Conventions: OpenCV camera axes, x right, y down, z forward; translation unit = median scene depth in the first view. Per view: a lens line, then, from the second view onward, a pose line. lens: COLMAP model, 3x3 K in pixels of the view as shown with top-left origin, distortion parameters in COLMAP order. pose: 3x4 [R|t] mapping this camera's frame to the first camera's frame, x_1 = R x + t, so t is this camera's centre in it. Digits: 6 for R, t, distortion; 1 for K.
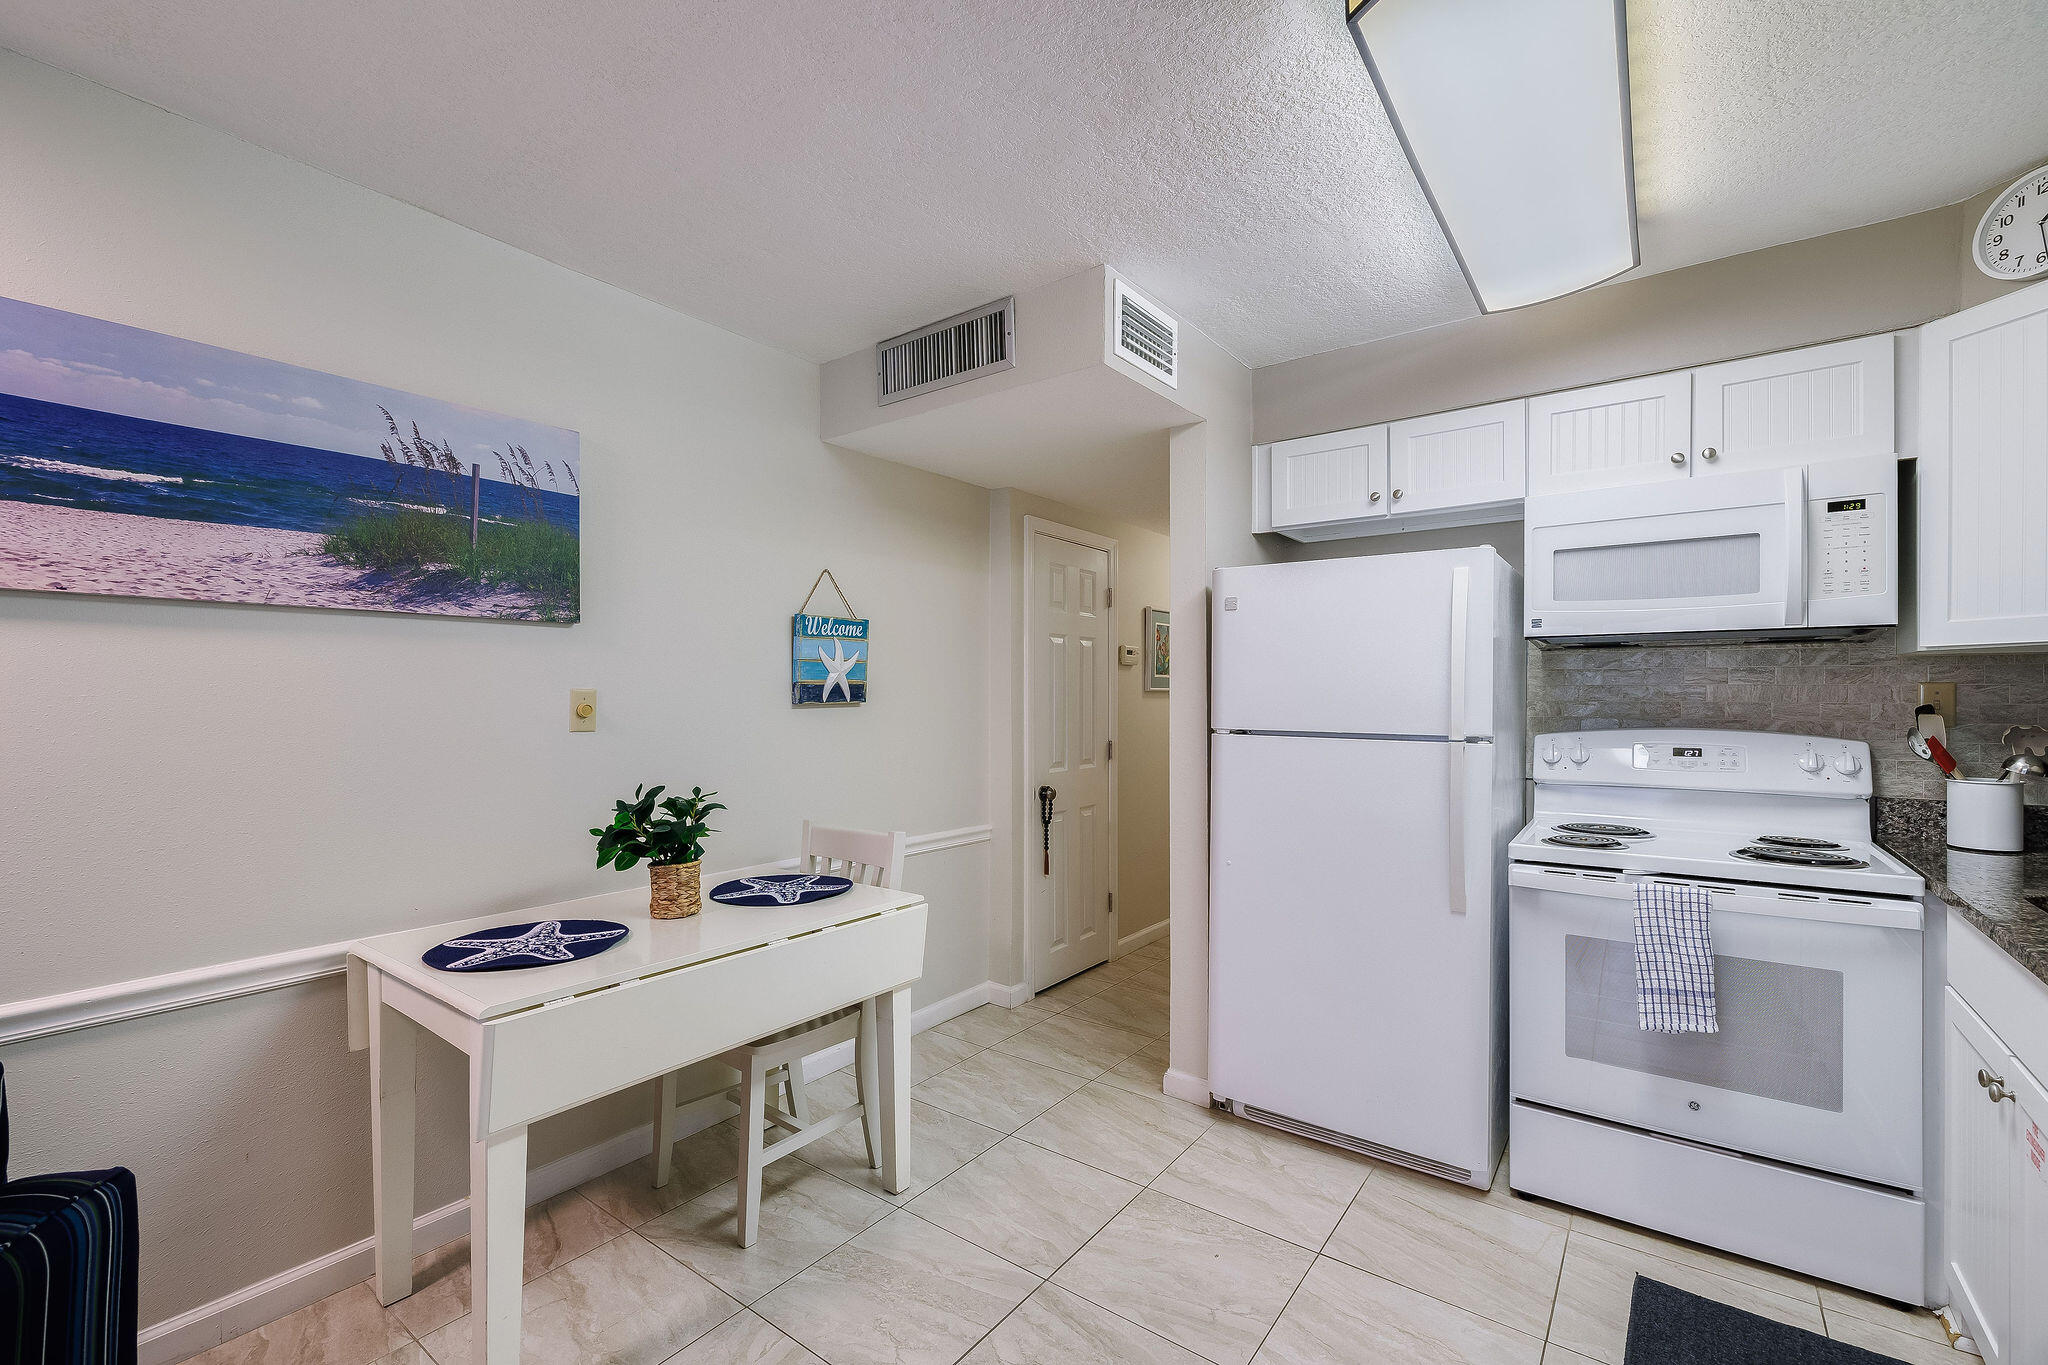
lens RADIAL K [[862.1, 0, 1023.2], [0, 862.1, 688.9], [0, 0, 1]] dist [0.003517, 0.000043]
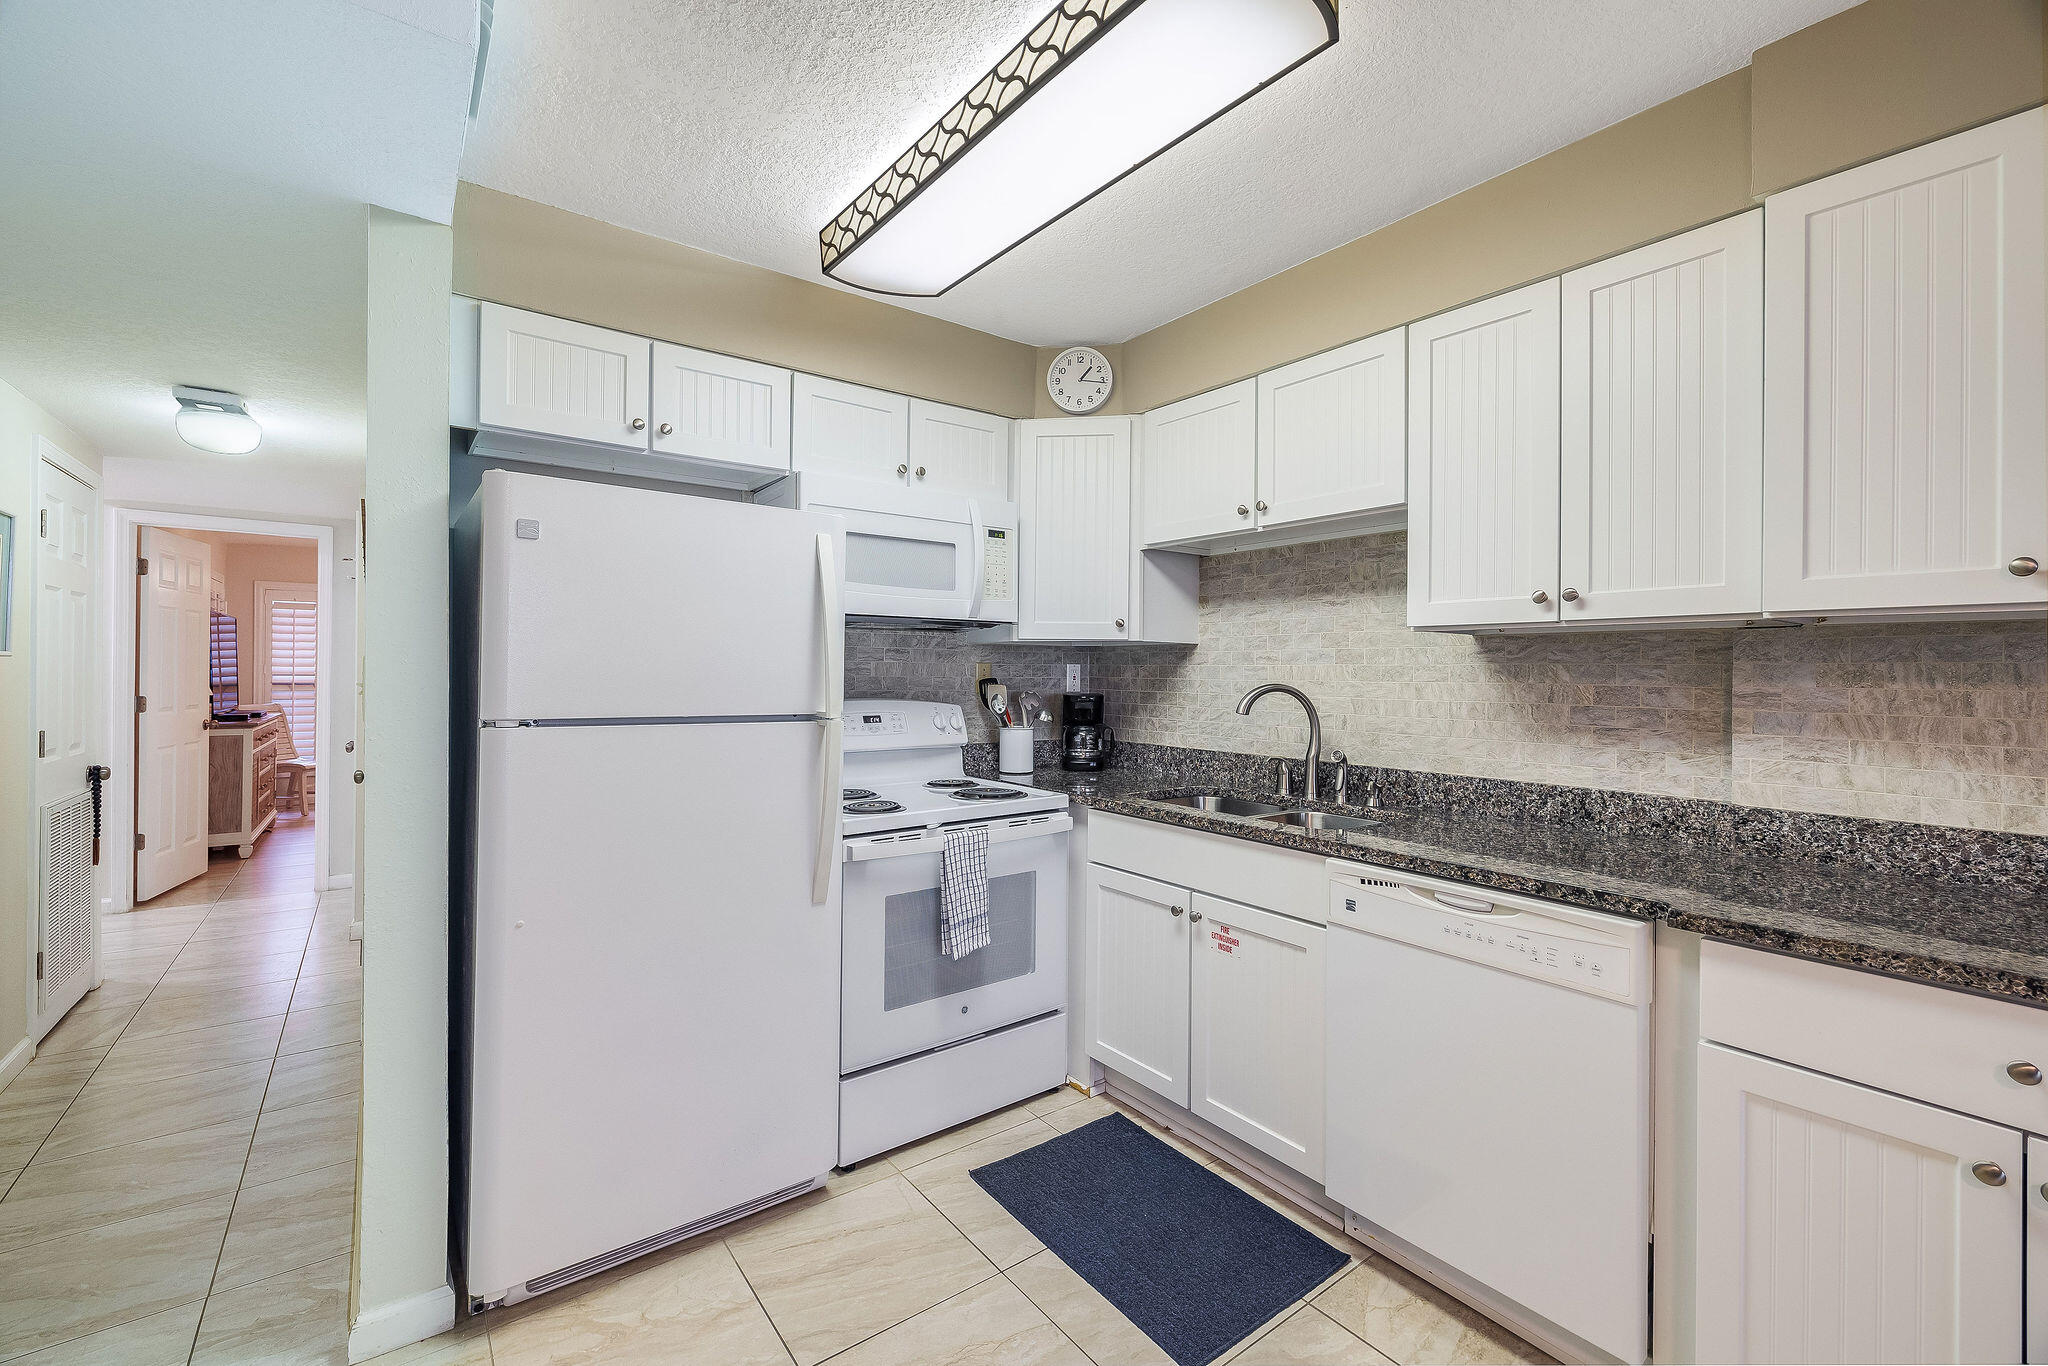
lens RADIAL K [[862.1, 0, 1019.2], [0, 862.1, 667.6], [0, 0, 1]] dist [0.003517, 0.000043]
pose [[0.286425, 0.006887, 0.958078, -0.324772], [-0.015442, 0.999877, -0.002570, 0.003467], [-0.957978, -0.014058, 0.286496, 0.521908]]
